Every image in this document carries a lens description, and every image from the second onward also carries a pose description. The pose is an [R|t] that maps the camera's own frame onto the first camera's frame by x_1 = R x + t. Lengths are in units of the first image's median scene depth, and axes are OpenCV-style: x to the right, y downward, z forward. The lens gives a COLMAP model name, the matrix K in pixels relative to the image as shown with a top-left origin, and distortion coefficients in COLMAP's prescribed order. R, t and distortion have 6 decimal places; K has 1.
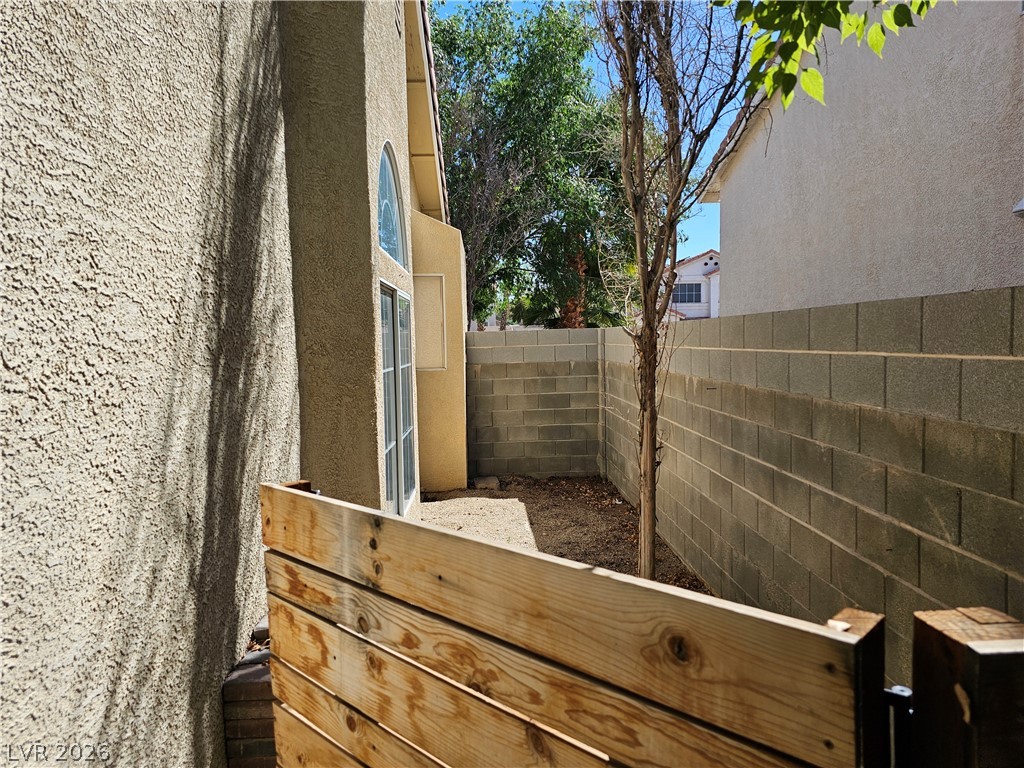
lens RADIAL K [[683.2, 0, 512.0], [0, 683.2, 384.0], [0, 0, 1]] dist [0.022994, -0.004109]
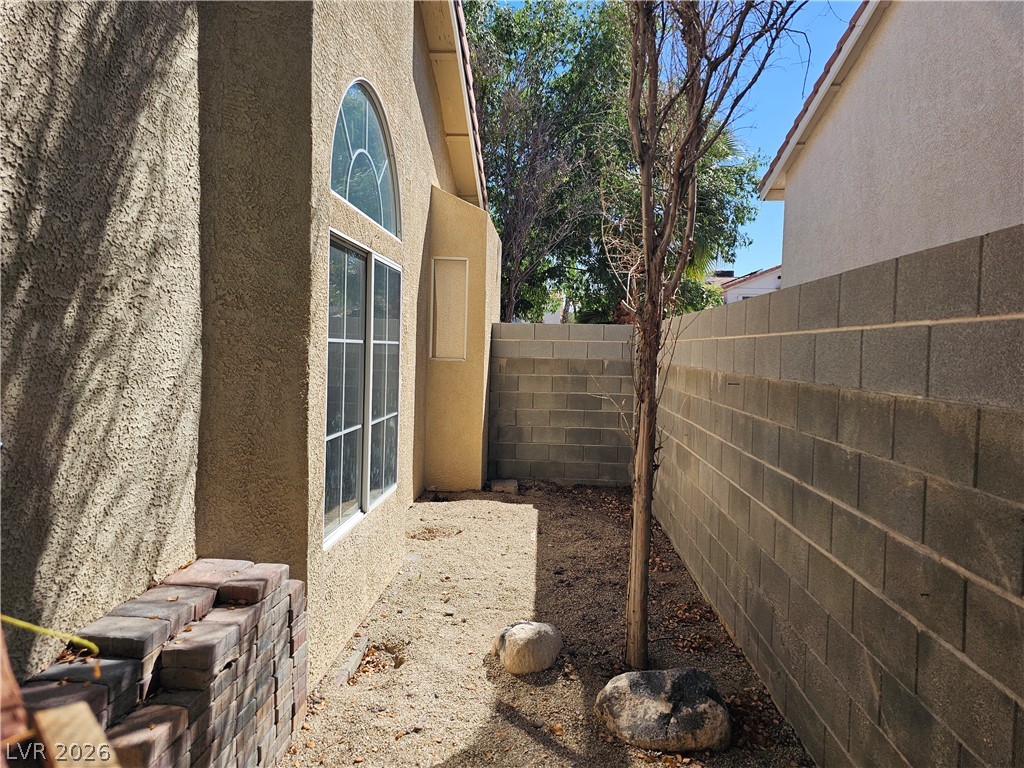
lens RADIAL K [[692.2, 0, 514.1], [0, 692.2, 371.3], [0, 0, 1]] dist [0.025736, -0.018102]
pose [[0.995111, 0.050354, -0.084958, 0.128191], [-0.052750, 0.998264, -0.026193, 0.037497], [0.083491, 0.030547, 0.996040, 0.174147]]
